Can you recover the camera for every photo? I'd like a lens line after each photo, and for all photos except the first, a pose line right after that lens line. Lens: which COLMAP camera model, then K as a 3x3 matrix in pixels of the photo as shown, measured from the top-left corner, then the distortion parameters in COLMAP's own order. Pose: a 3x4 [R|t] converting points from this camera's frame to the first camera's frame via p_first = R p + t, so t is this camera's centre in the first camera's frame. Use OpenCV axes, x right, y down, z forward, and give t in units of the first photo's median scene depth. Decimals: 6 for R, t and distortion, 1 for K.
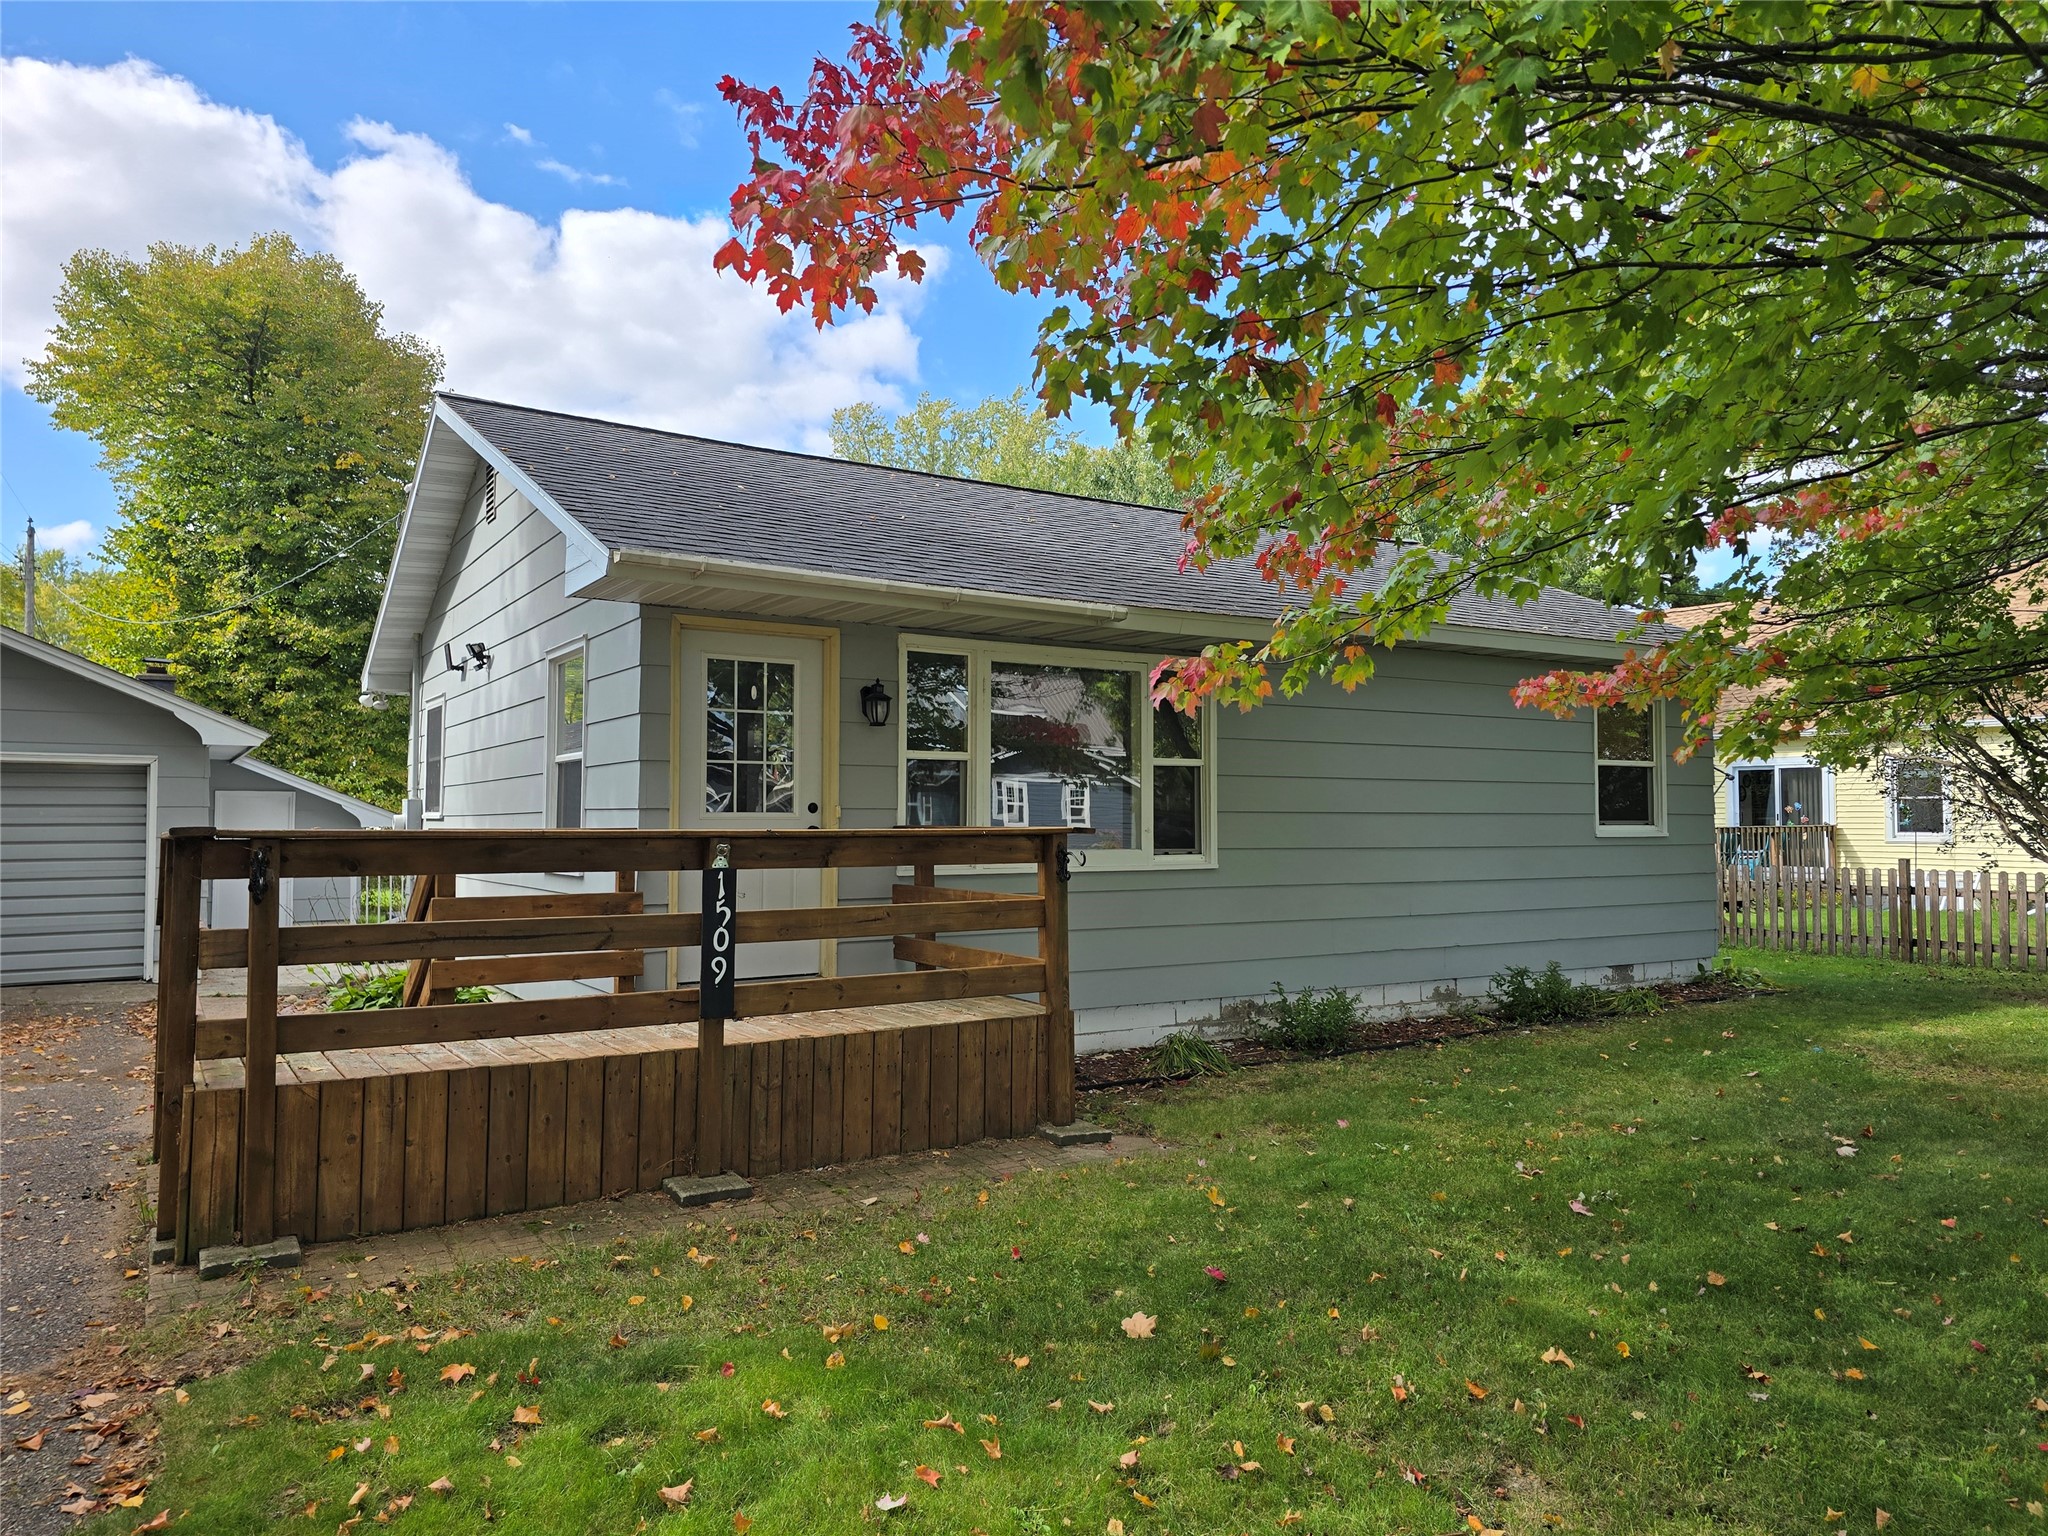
lens RADIAL K [[1401.6, 0, 1024.0], [0, 1401.6, 768.0], [0, 0, 1]] dist [0.000717, -0.003536]
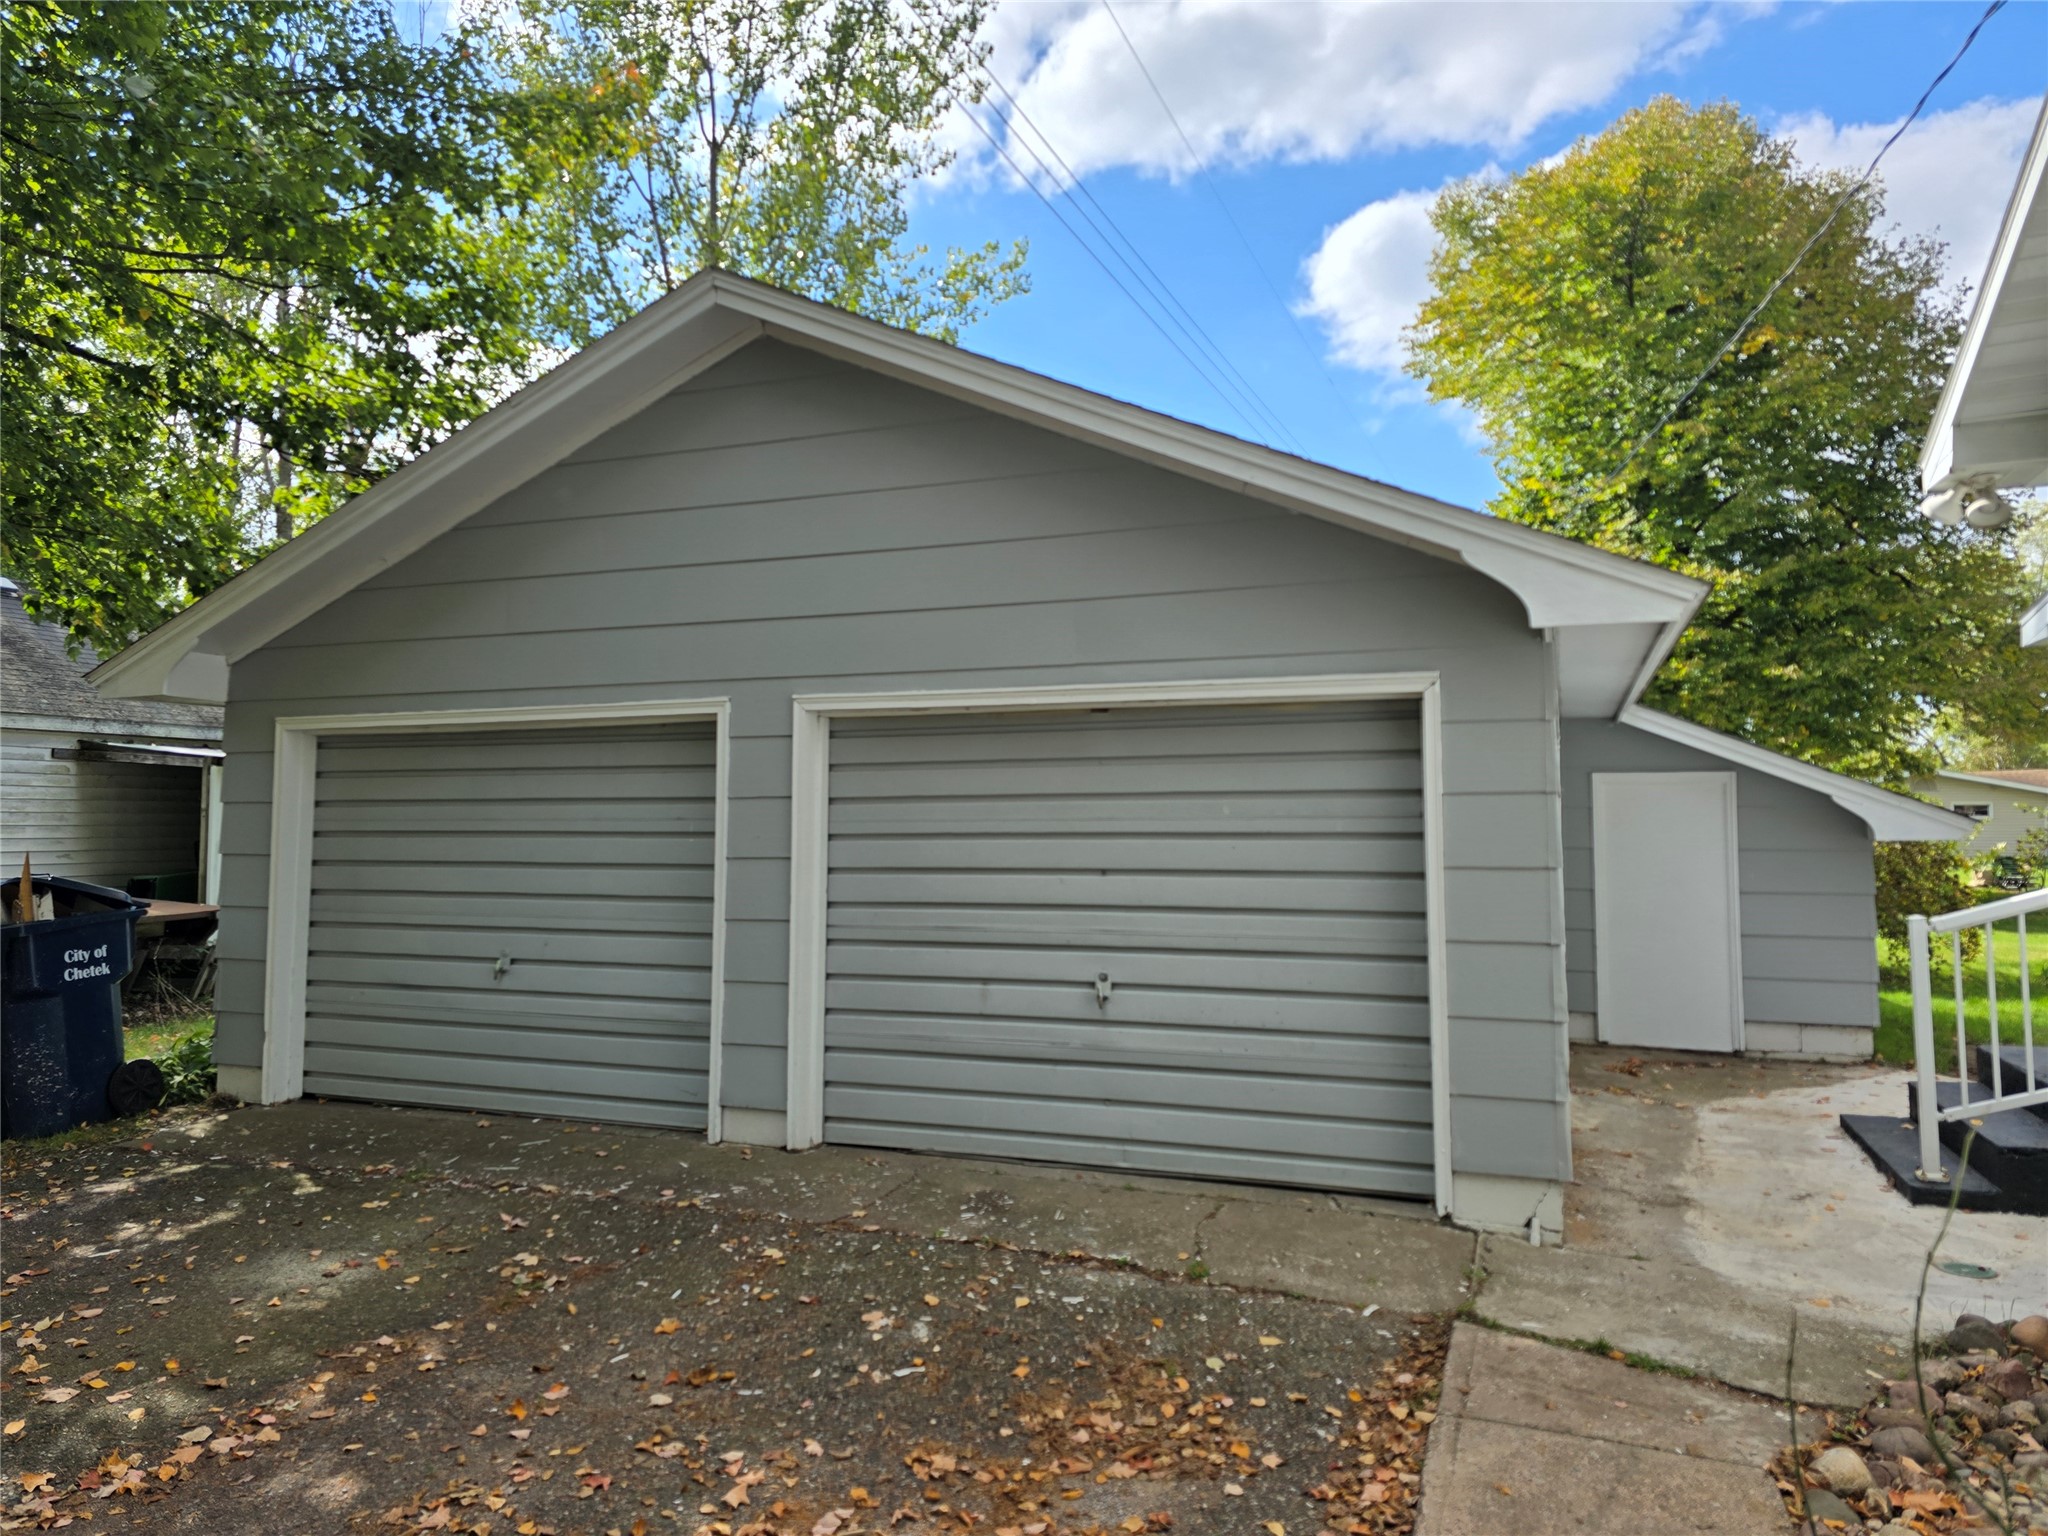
lens RADIAL K [[1401.6, 0, 1024.0], [0, 1401.6, 768.0], [0, 0, 1]] dist [0.000717, -0.003536]
pose [[0.605474, -0.027814, -0.795379, -0.226512], [0.021958, 0.999592, -0.018239, 0.015287], [0.795562, -0.006422, 0.605838, 0.405987]]
